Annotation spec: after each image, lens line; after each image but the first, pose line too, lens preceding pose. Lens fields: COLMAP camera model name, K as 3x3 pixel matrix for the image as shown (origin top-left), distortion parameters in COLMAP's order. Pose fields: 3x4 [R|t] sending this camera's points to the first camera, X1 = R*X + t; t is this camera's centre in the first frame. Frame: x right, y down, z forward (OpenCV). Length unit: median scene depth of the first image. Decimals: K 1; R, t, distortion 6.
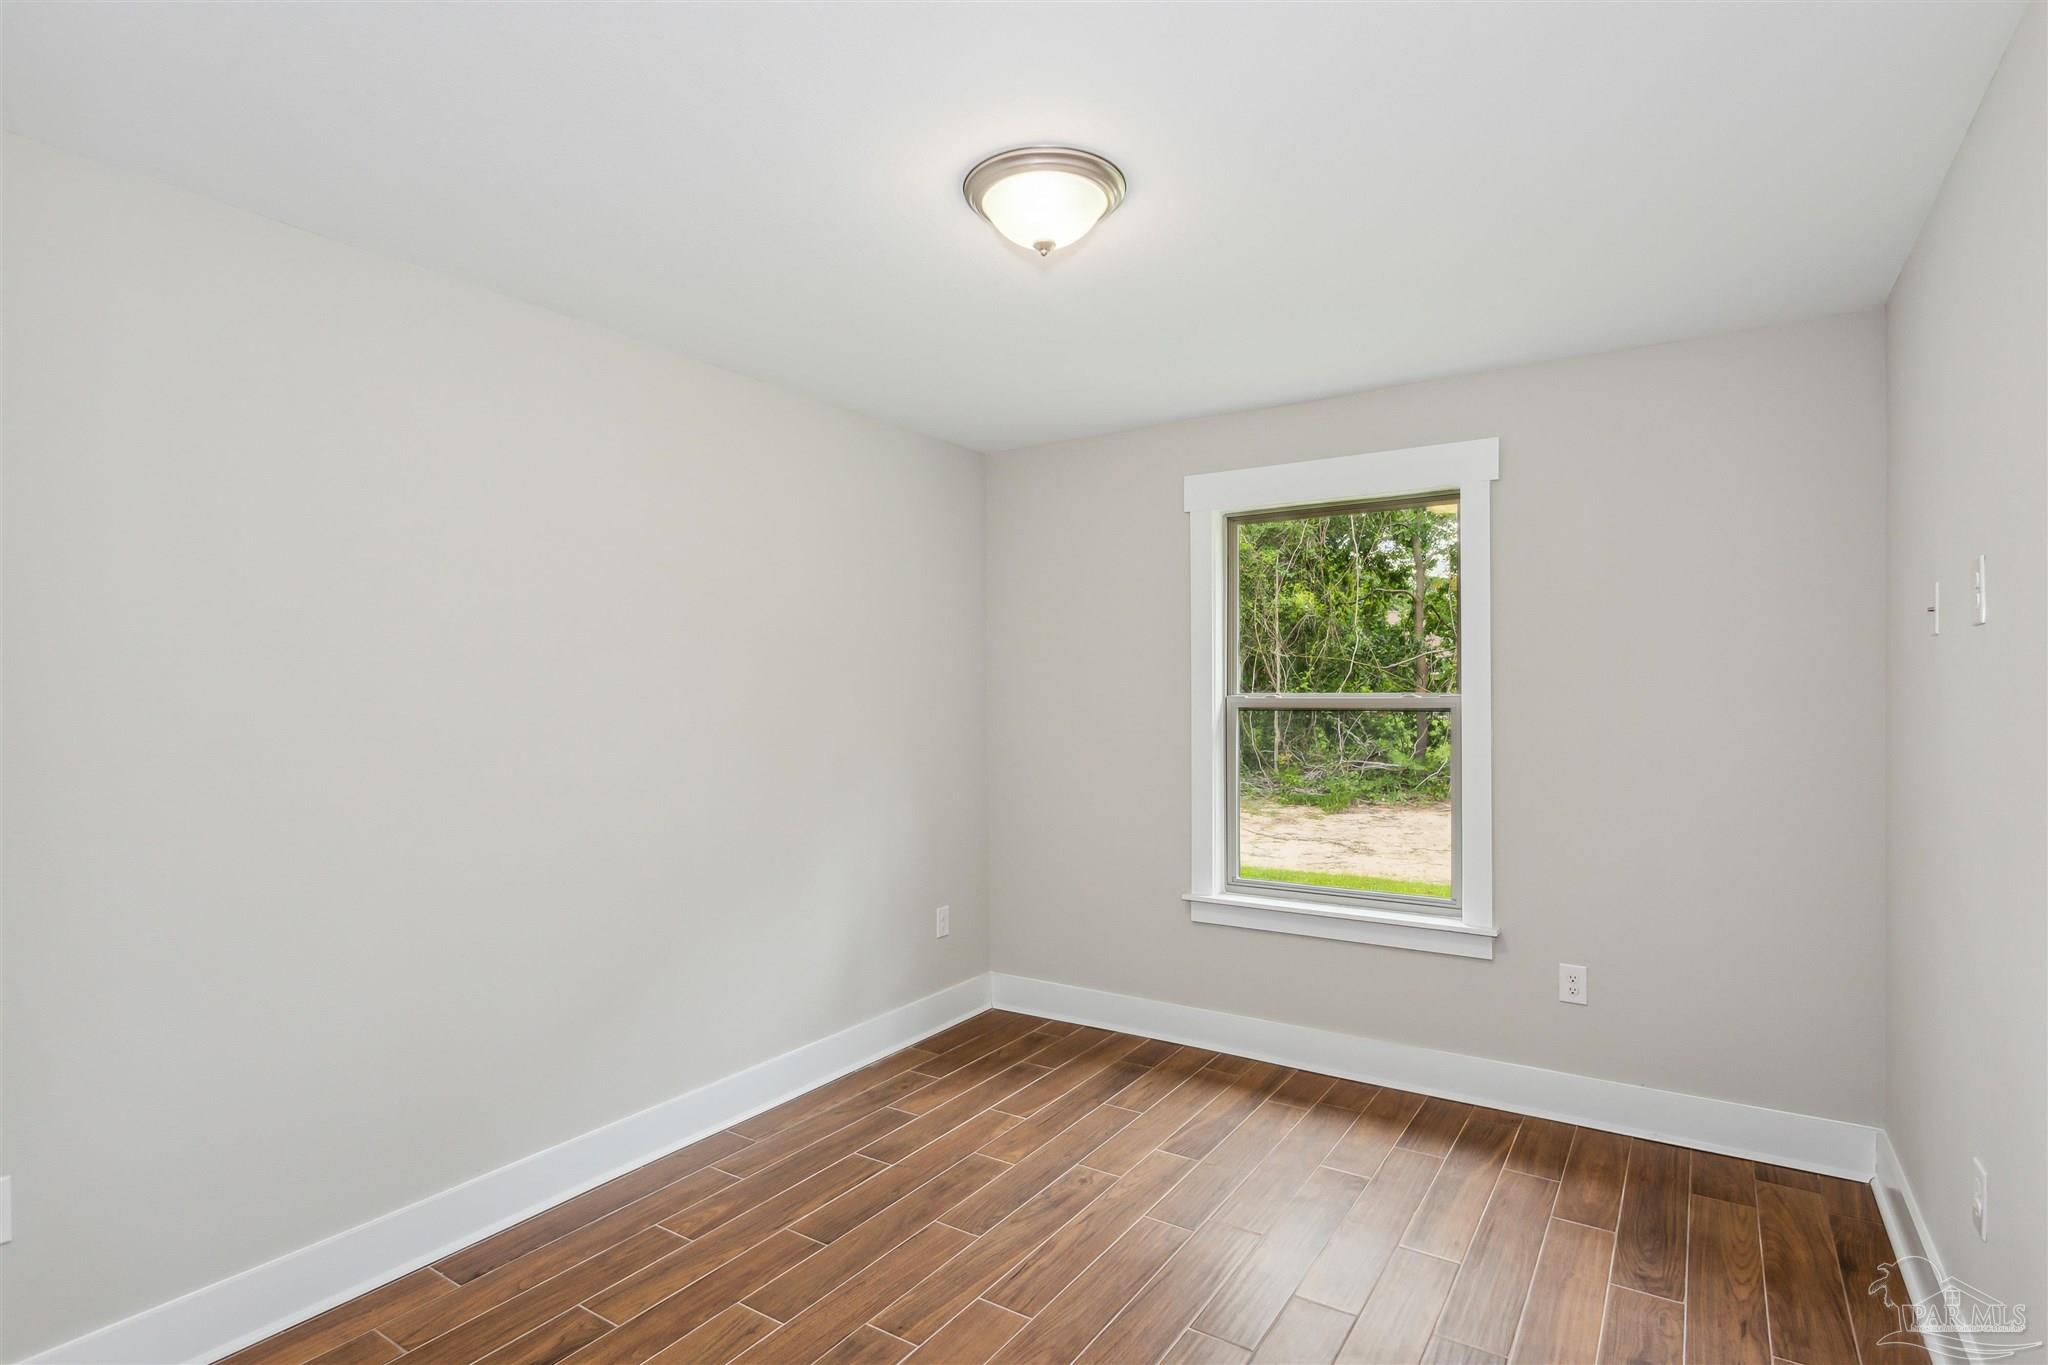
lens RADIAL K [[1039.4, 0, 1024.0], [0, 1039.4, 682.5], [0, 0, 1]] dist [-0.001171, -0.000935]
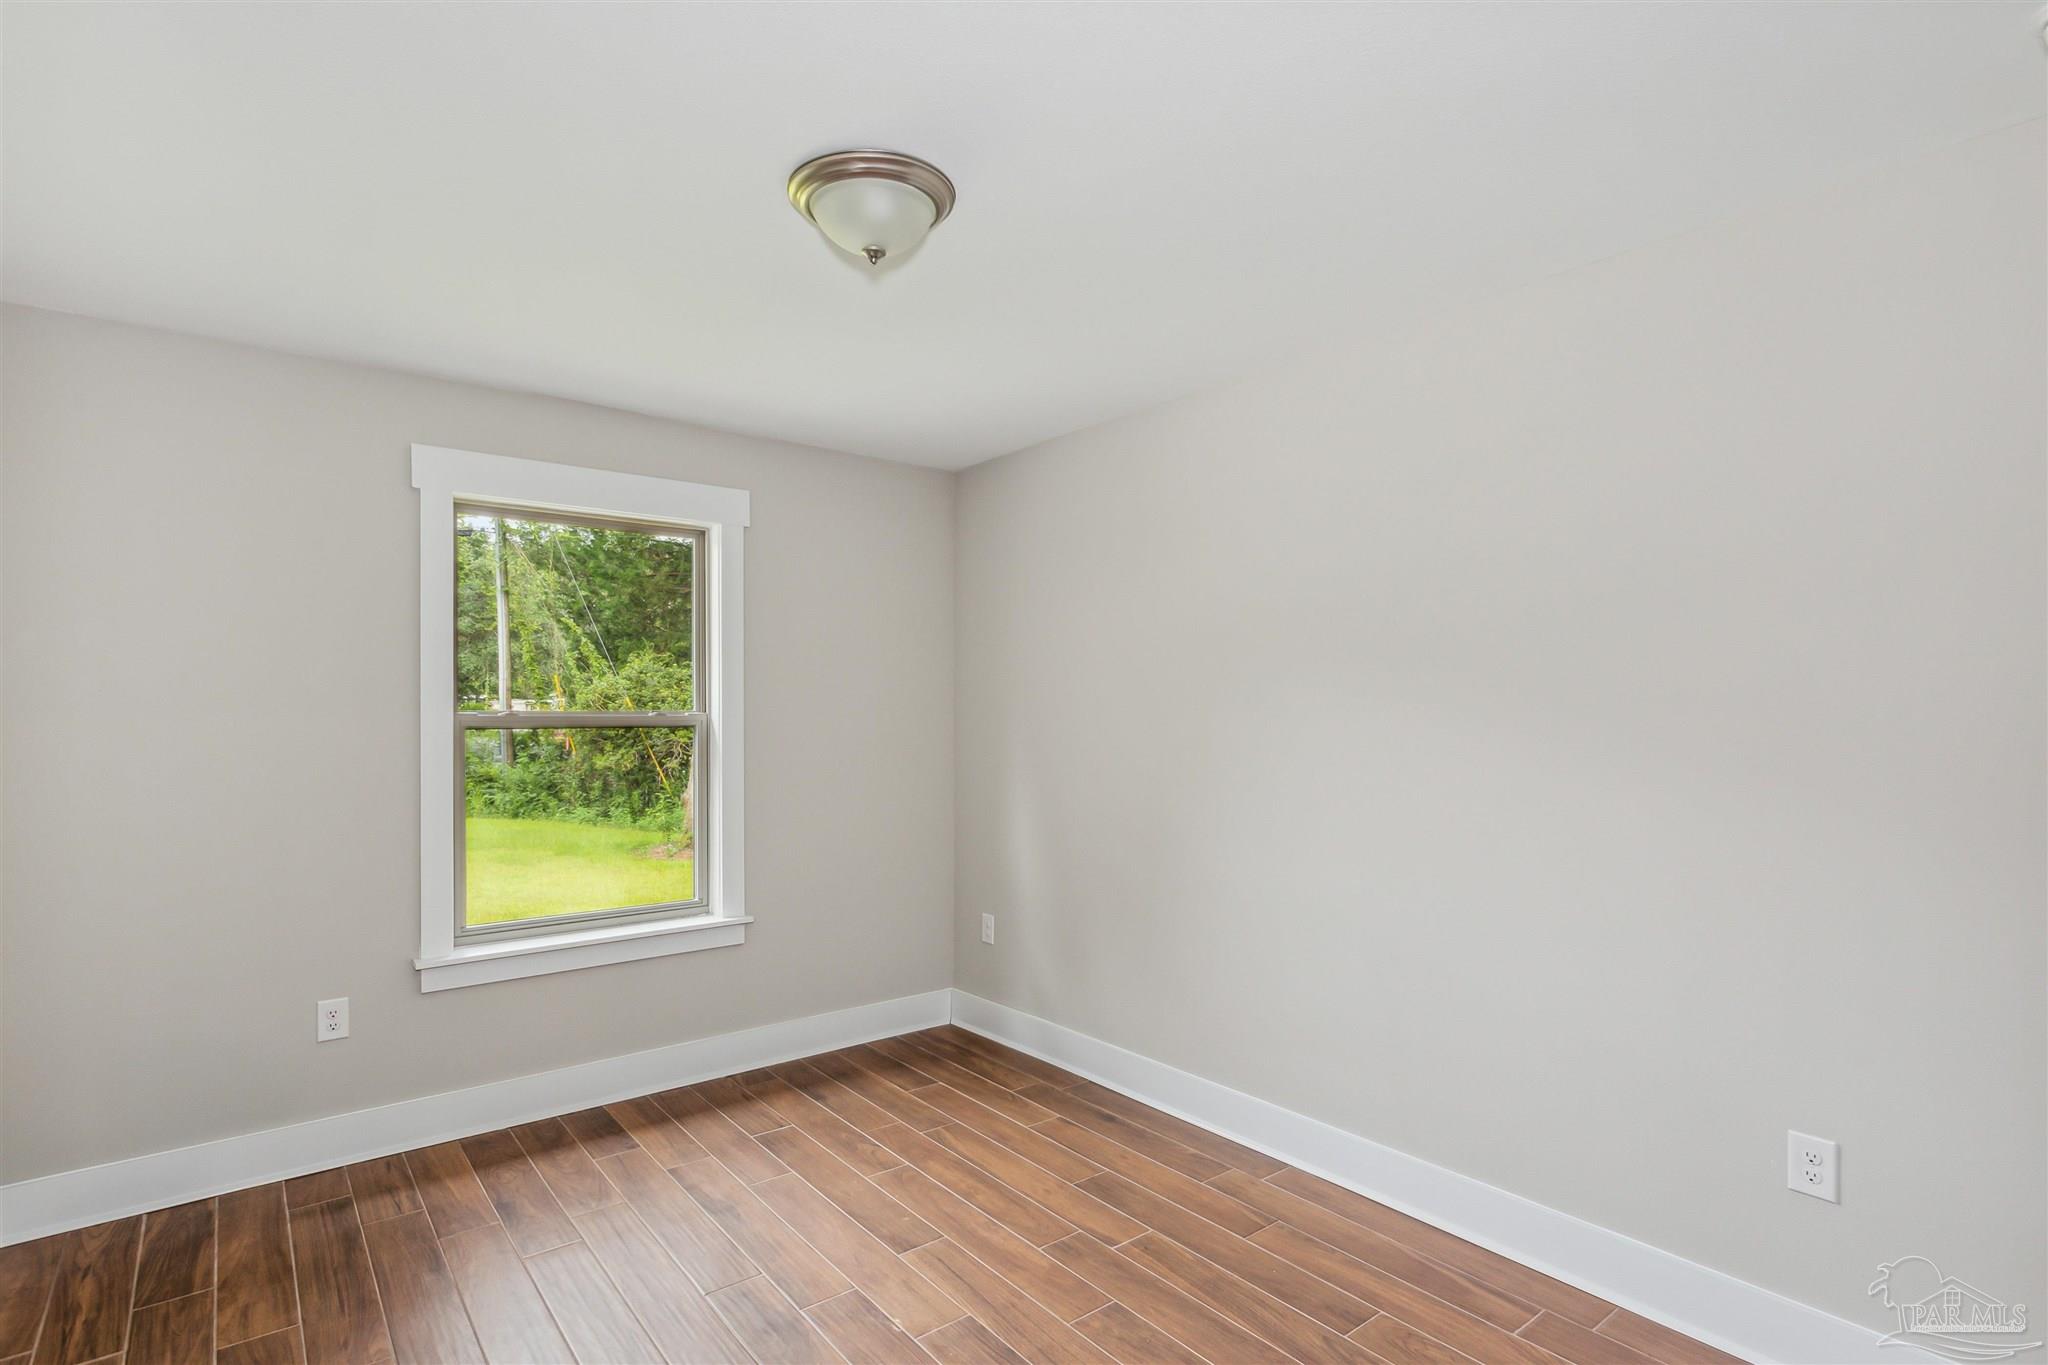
lens RADIAL K [[1020.3, 0, 1024.0], [0, 1020.3, 688.2], [0, 0, 1]] dist [0.004879, 0.000860]
pose [[0.318713, 0.018021, 0.947680, -0.471686], [-0.005178, 0.999837, -0.017271, 0.003216], [-0.947837, 0.000597, 0.318755, 0.310563]]
